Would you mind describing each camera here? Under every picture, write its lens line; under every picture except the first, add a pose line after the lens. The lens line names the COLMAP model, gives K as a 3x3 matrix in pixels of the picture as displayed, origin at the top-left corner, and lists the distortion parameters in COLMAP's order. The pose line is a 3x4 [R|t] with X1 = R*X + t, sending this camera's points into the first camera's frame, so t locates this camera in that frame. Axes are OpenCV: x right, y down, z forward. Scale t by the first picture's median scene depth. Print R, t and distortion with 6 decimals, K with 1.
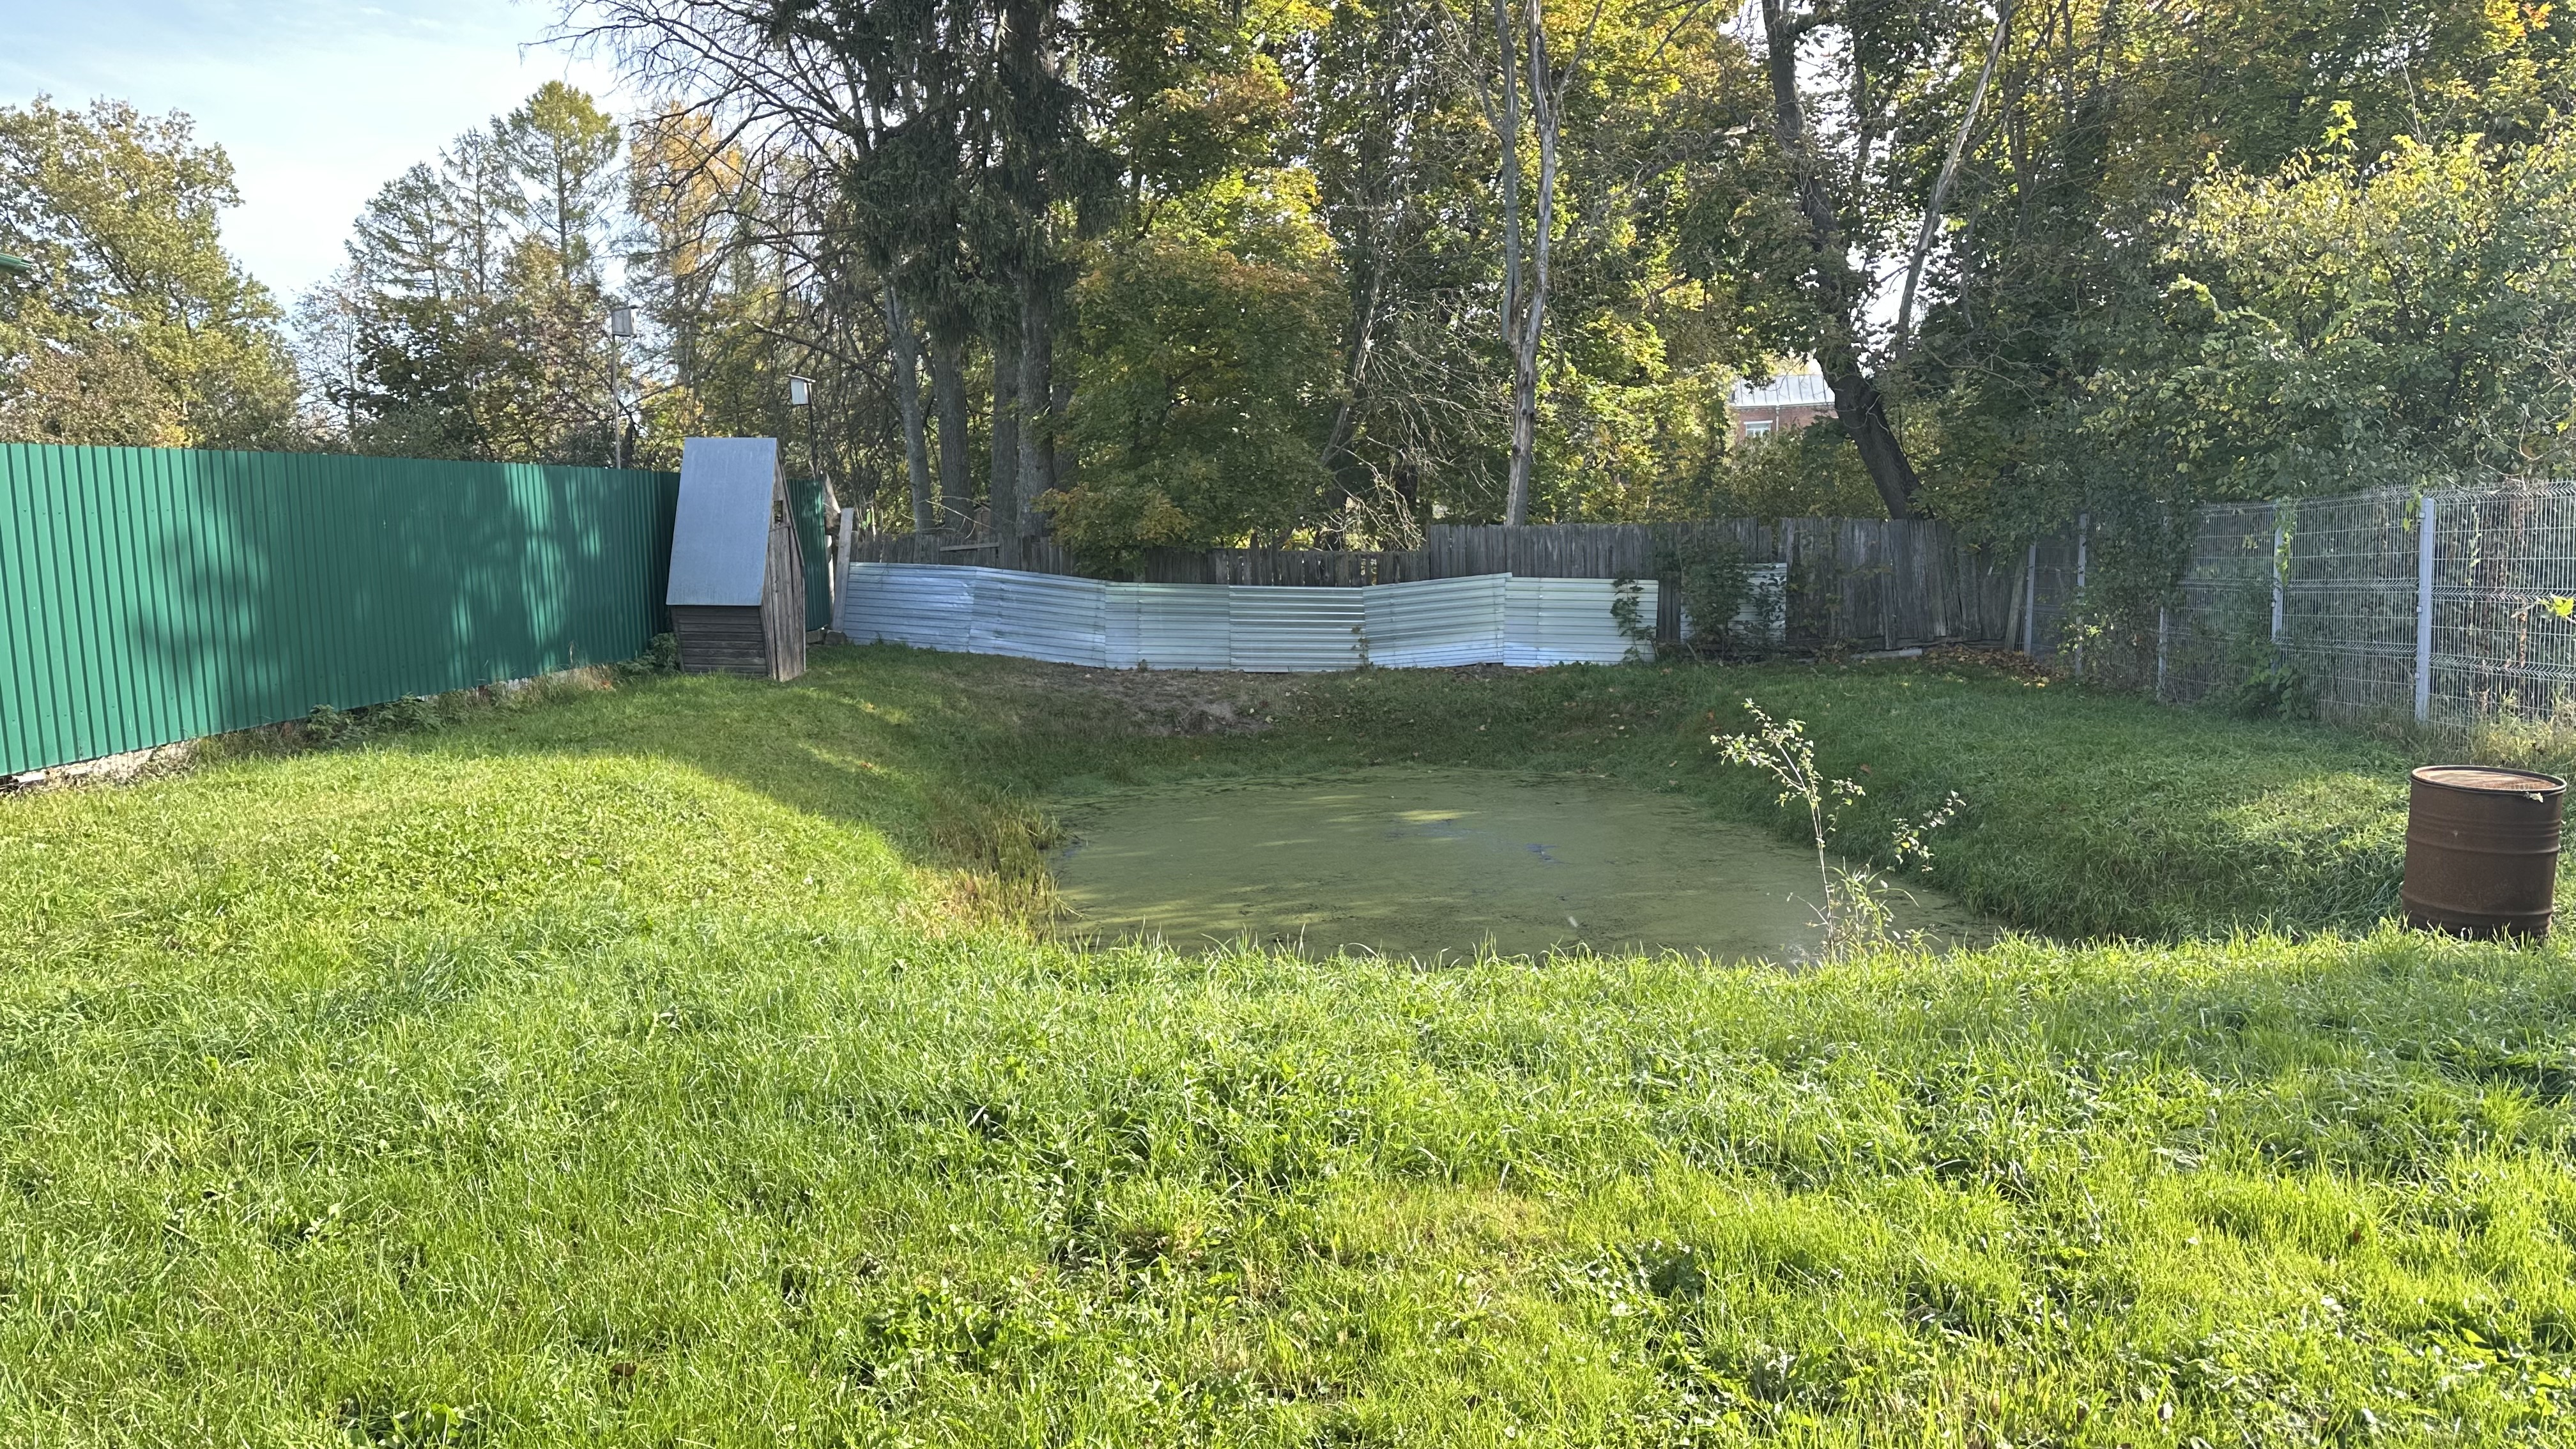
lens RADIAL K [[1751.0, 0, 1303.5], [0, 1751.0, 709.0], [0, 0, 1]] dist [0.177088, -0.235926]
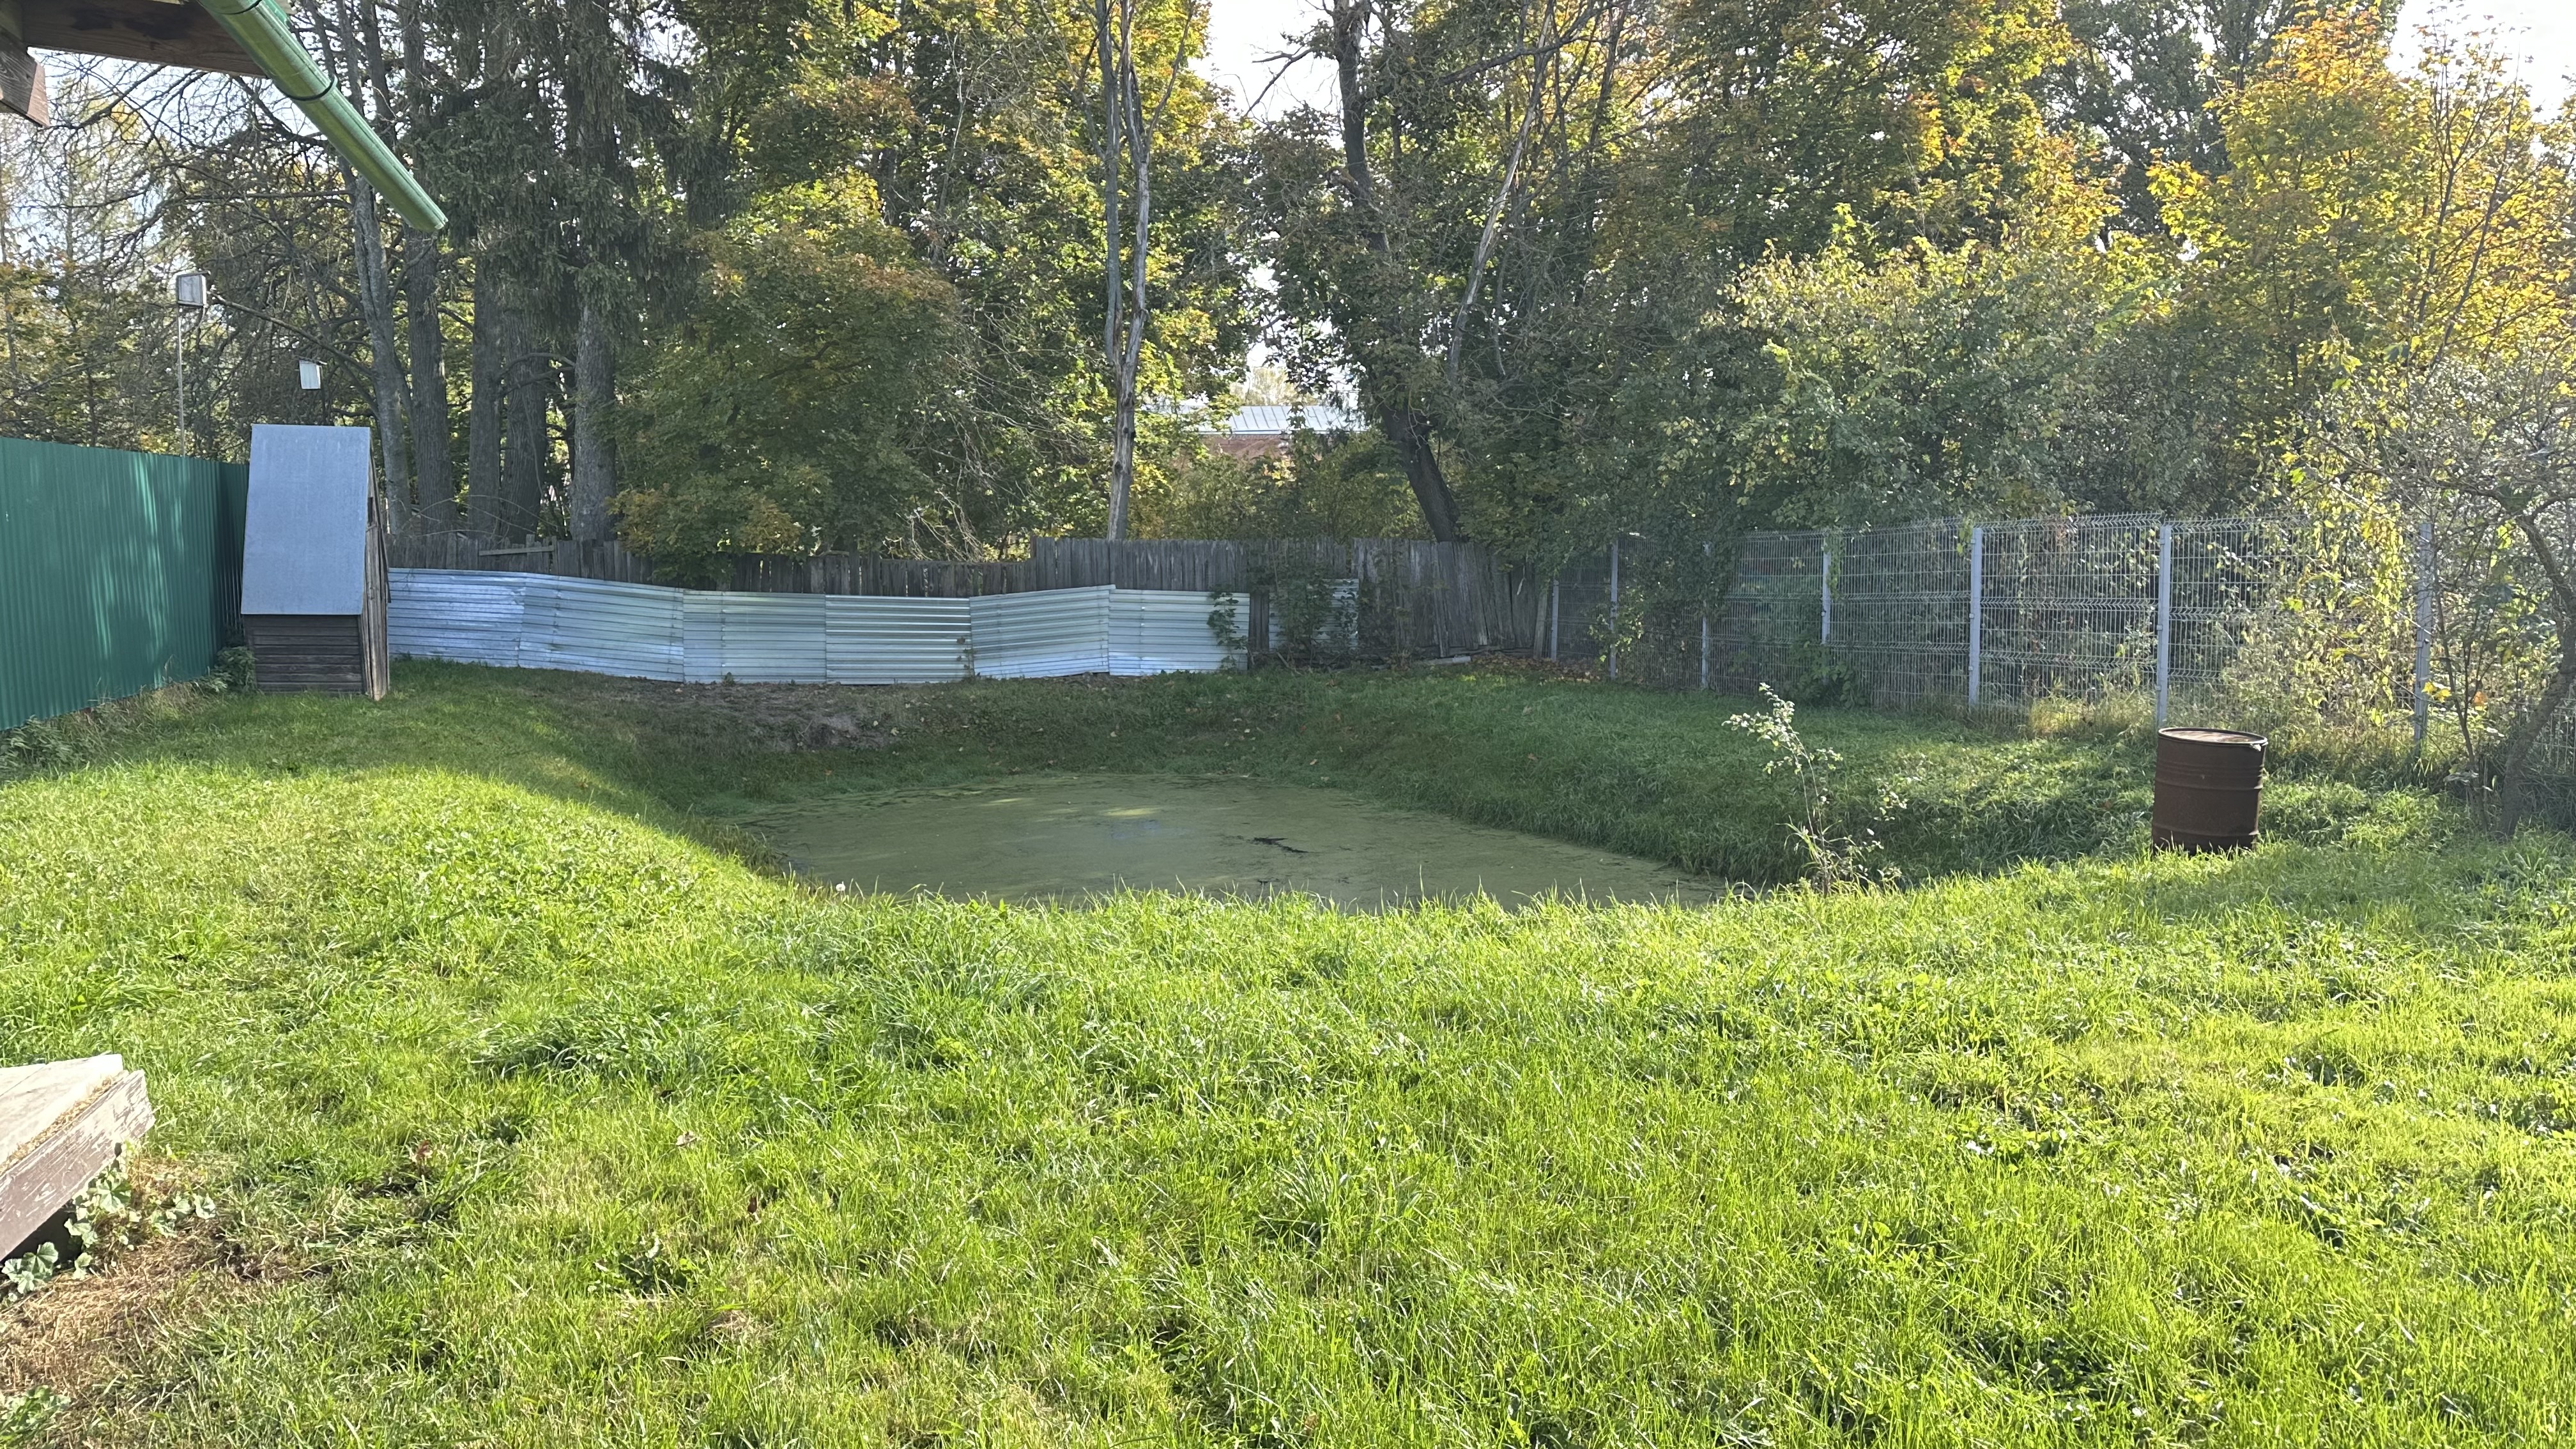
lens RADIAL K [[1751.0, 0, 1303.5], [0, 1751.0, 709.0], [0, 0, 1]] dist [0.177088, -0.235926]
pose [[0.938163, -0.018852, 0.345679, -0.137193], [0.022094, 0.999741, -0.005440, 0.003456], [-0.345487, 0.012741, 0.938337, -0.006078]]
